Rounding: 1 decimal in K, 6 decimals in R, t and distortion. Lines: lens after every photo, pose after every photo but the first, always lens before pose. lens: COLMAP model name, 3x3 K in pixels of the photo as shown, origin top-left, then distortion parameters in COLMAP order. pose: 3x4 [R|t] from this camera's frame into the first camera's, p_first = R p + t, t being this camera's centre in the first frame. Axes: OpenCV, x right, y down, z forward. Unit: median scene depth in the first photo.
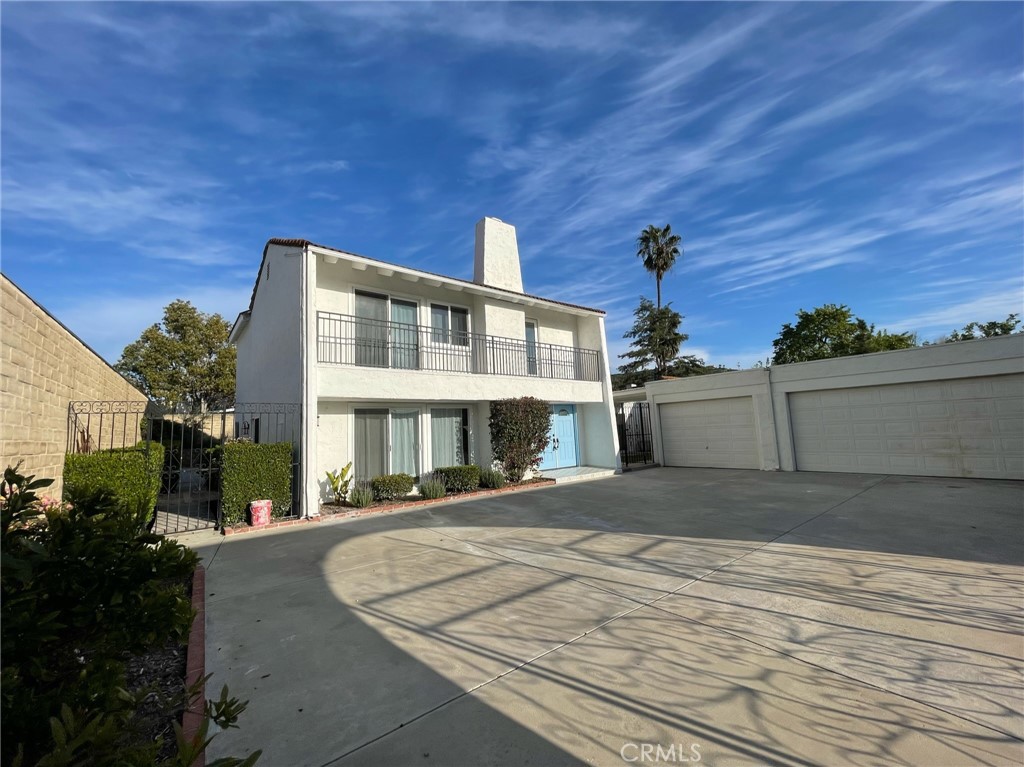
lens RADIAL K [[411.0, 0, 507.0], [0, 411.0, 385.8], [0, 0, 1]] dist [-0.008862, 0.000009]
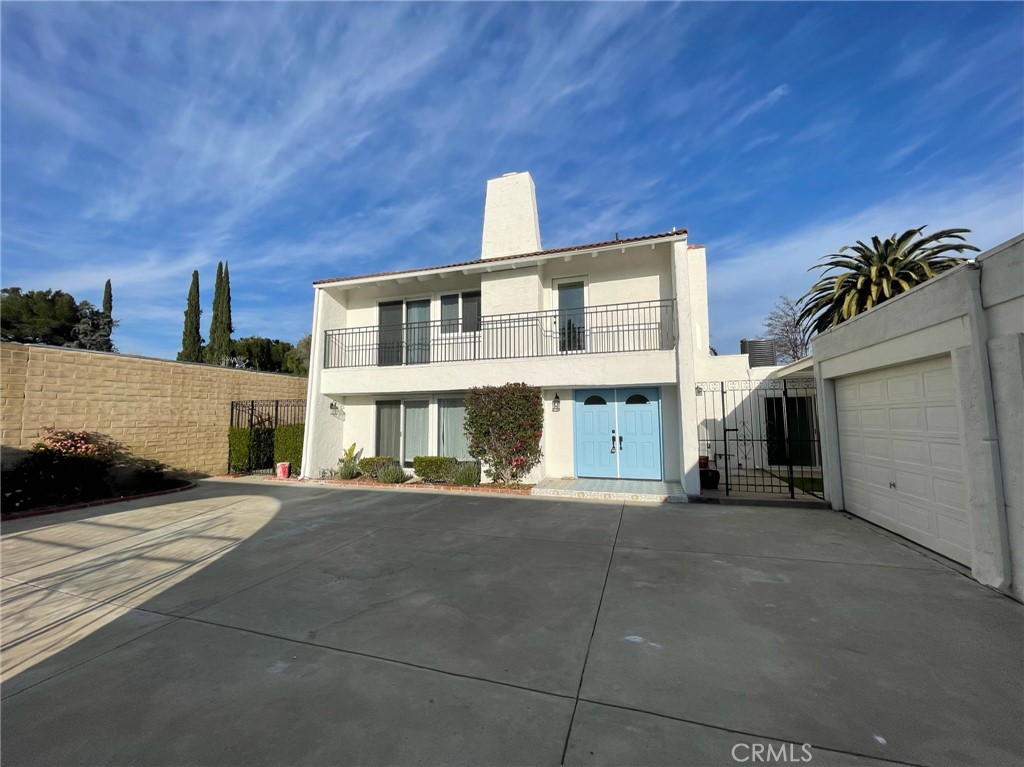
lens RADIAL K [[419.6, 0, 510.5], [0, 419.6, 384.9], [0, 0, 1]] dist [0.012839, -0.000228]
pose [[0.534665, -0.028834, -0.844572, 0.789607], [0.081345, 0.996533, 0.017474, 0.015616], [0.841140, -0.078044, 0.535157, 0.570937]]
